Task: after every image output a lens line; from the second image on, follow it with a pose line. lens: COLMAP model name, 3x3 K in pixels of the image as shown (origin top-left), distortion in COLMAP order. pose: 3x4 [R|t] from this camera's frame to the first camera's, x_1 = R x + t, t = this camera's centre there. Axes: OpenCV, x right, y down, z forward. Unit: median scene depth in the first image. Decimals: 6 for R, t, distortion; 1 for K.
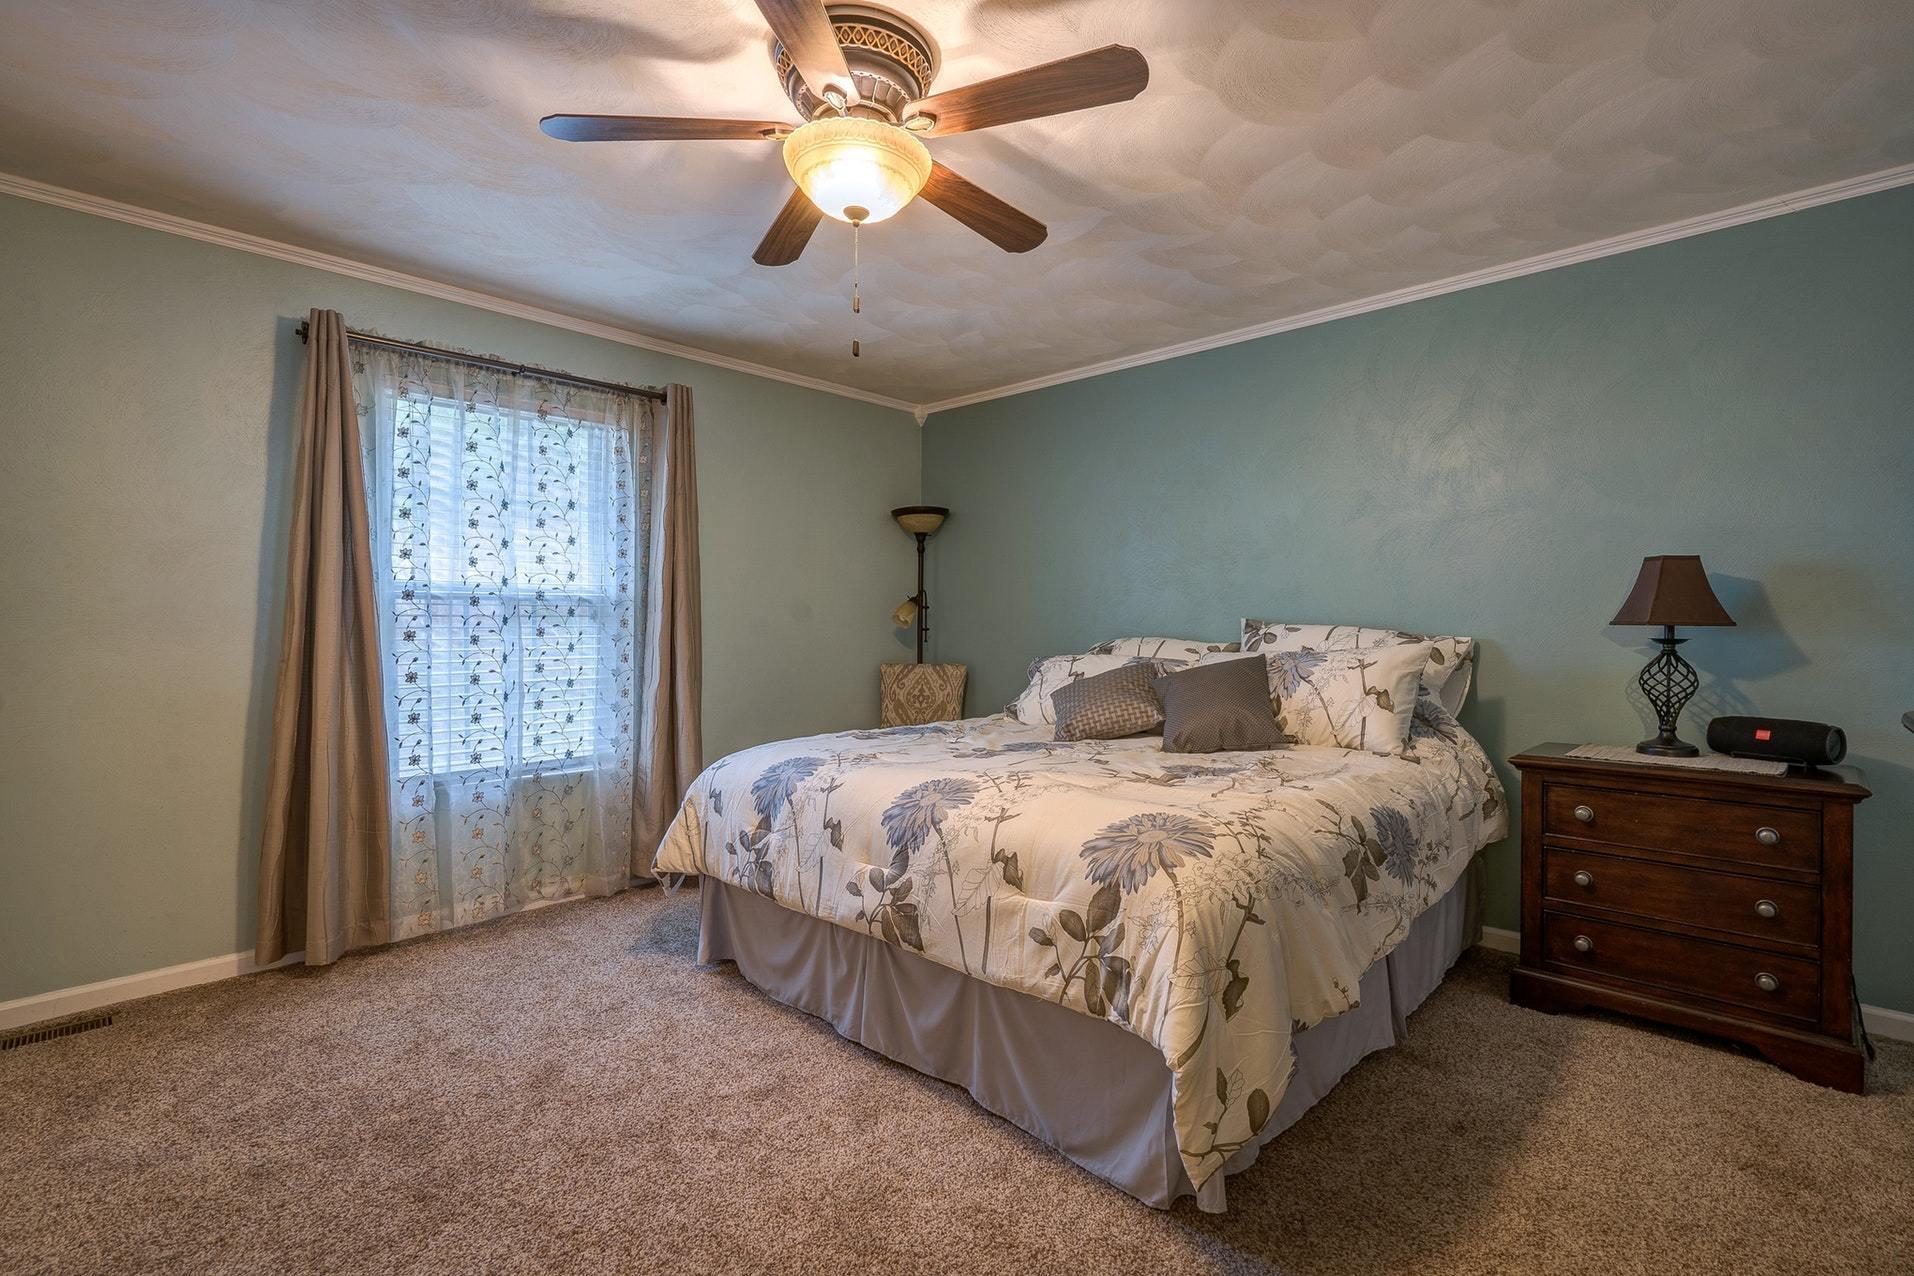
lens RADIAL K [[887.6, 0, 986.3], [0, 887.6, 614.6], [0, 0, 1]] dist [-0.000590, 0.000139]
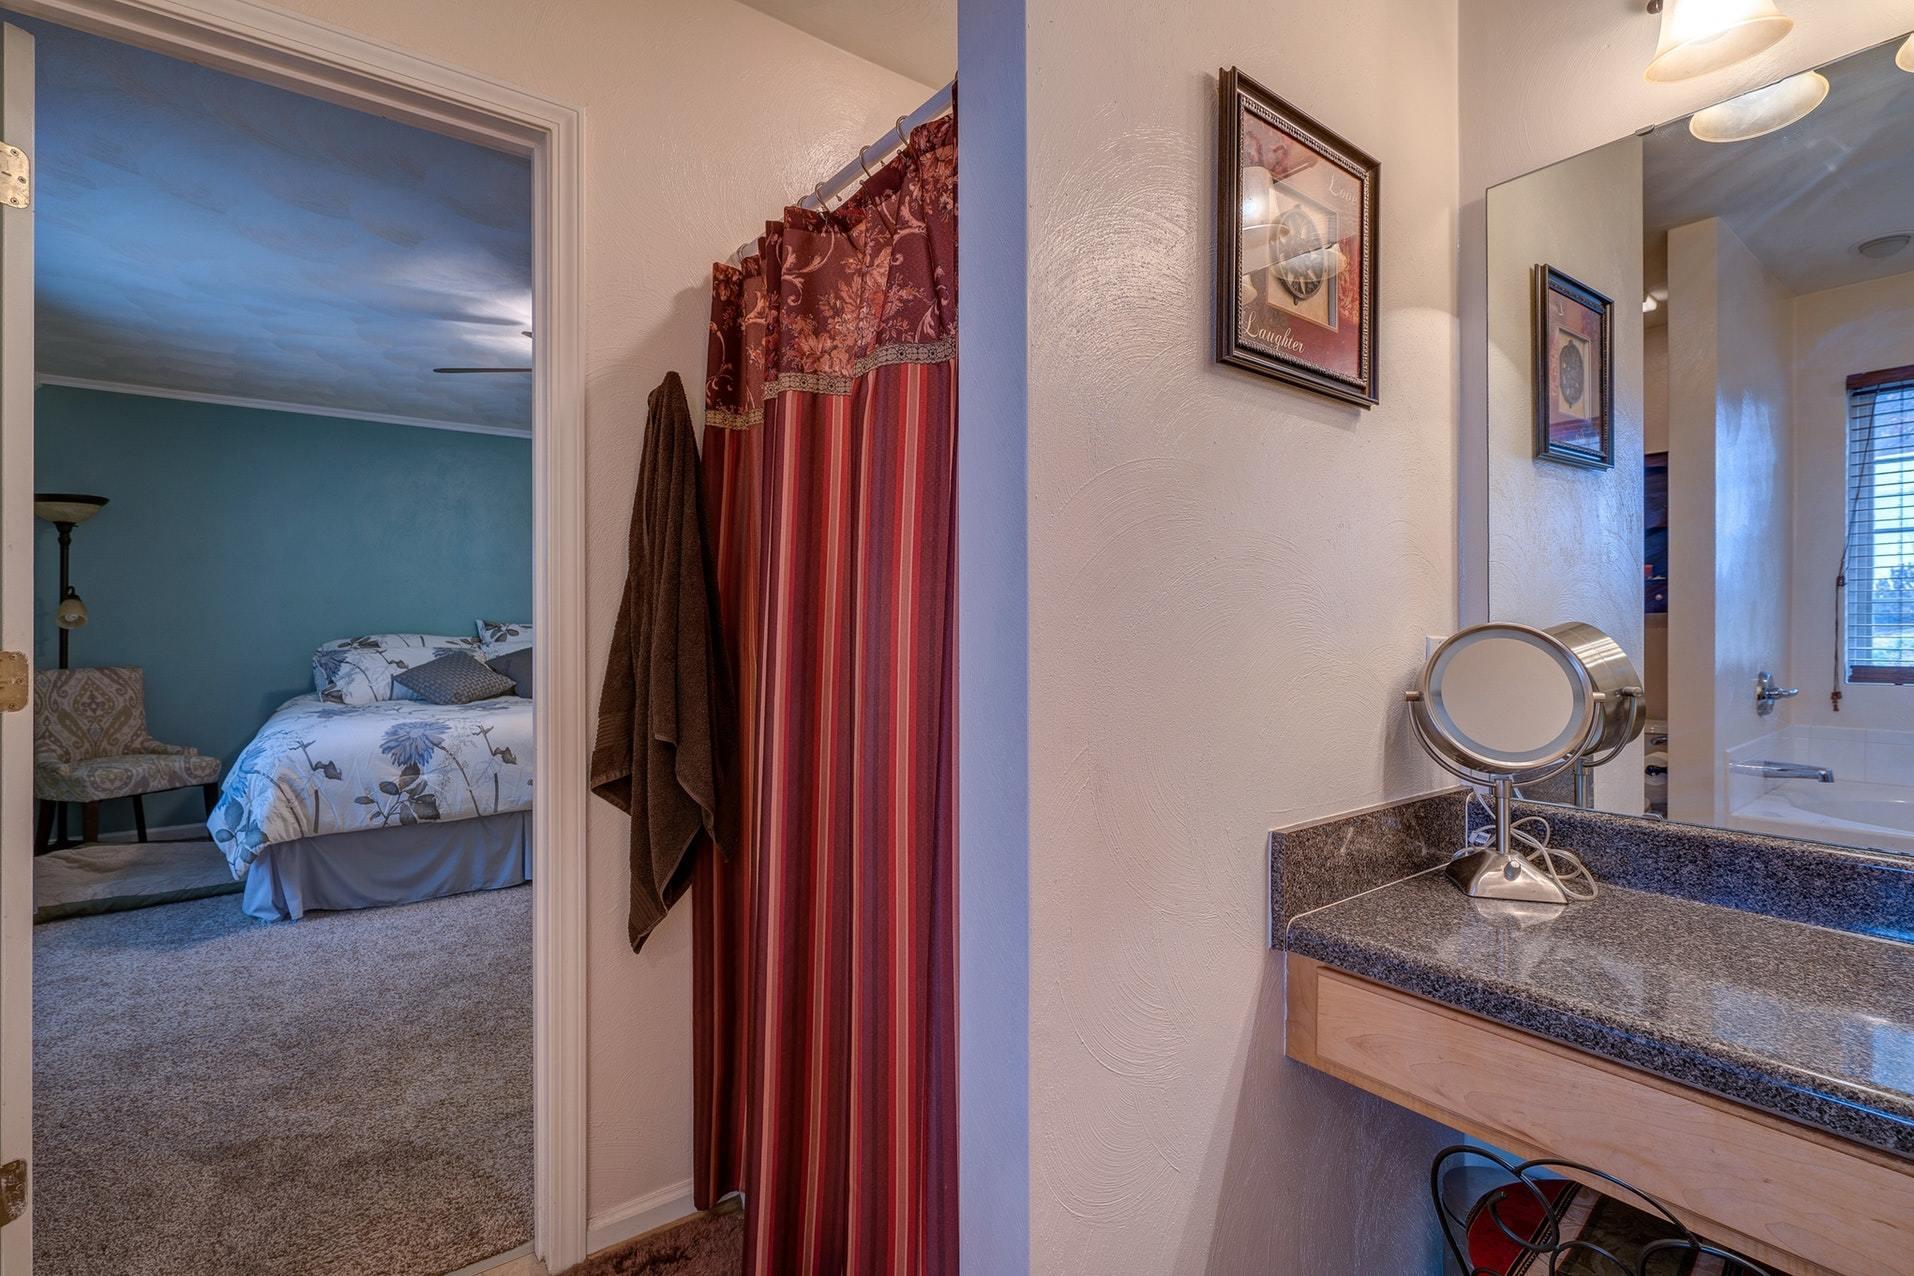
lens RADIAL K [[872.1, 0, 962.5], [0, 872.1, 637.8], [0, 0, 1]] dist [-0.000981, 0.001036]
pose [[0.153489, -0.015668, 0.988026, -1.421463], [-0.007673, 0.999825, 0.017047, 0.004202], [-0.988120, -0.010198, 0.153342, -0.031282]]
